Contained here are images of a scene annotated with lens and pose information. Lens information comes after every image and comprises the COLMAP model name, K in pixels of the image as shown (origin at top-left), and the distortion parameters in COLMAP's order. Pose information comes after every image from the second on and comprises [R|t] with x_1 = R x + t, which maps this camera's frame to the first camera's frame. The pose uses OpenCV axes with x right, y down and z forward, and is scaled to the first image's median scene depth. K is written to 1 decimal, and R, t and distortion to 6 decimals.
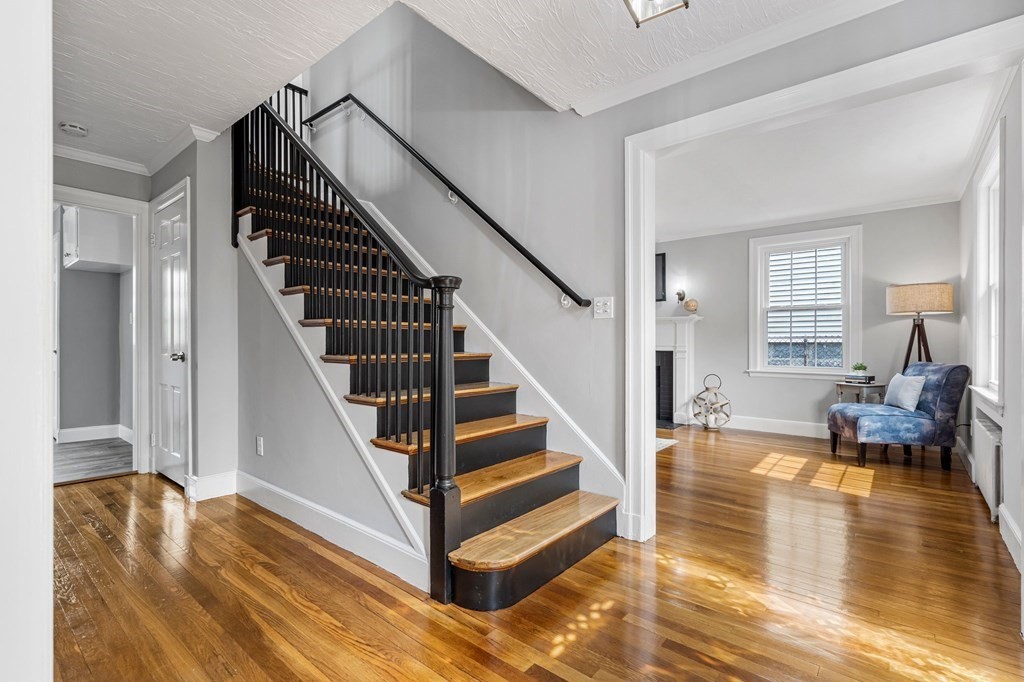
lens RADIAL K [[470.1, 0, 511.3], [0, 470.1, 341.9], [0, 0, 1]] dist [-0.006735, 0.003514]
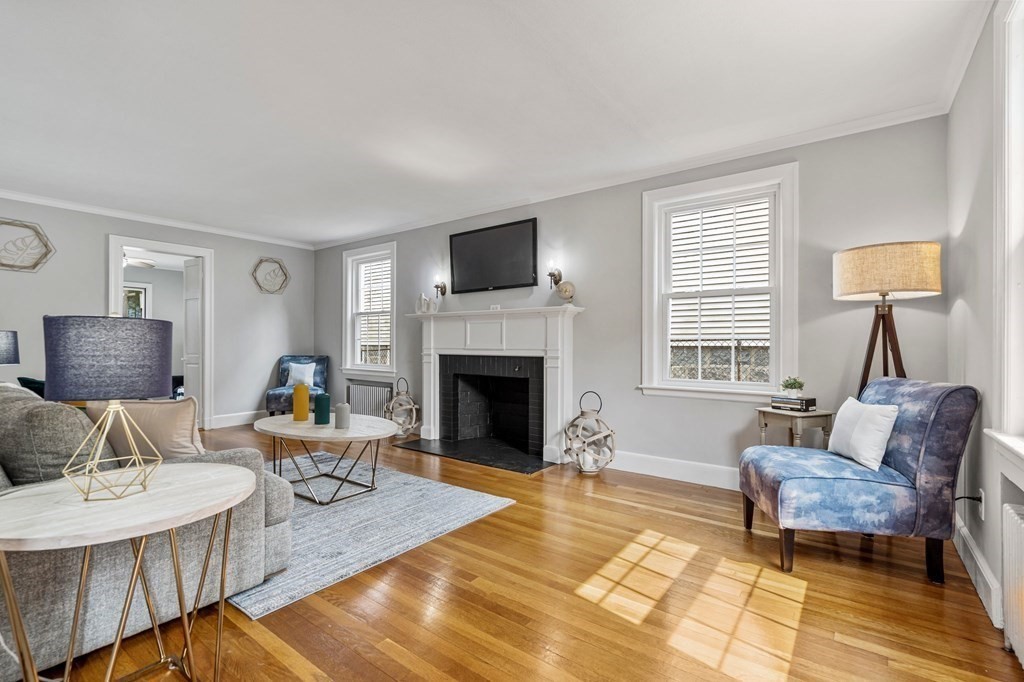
lens RADIAL K [[470.1, 0, 511.5], [0, 470.1, 343.6], [0, 0, 1]] dist [-0.006735, 0.003514]
pose [[0.998279, 0.006479, 0.058291, 0.360072], [-0.006098, 0.999959, -0.006711, 0.006632], [-0.058332, 0.006344, 0.998277, 0.431290]]
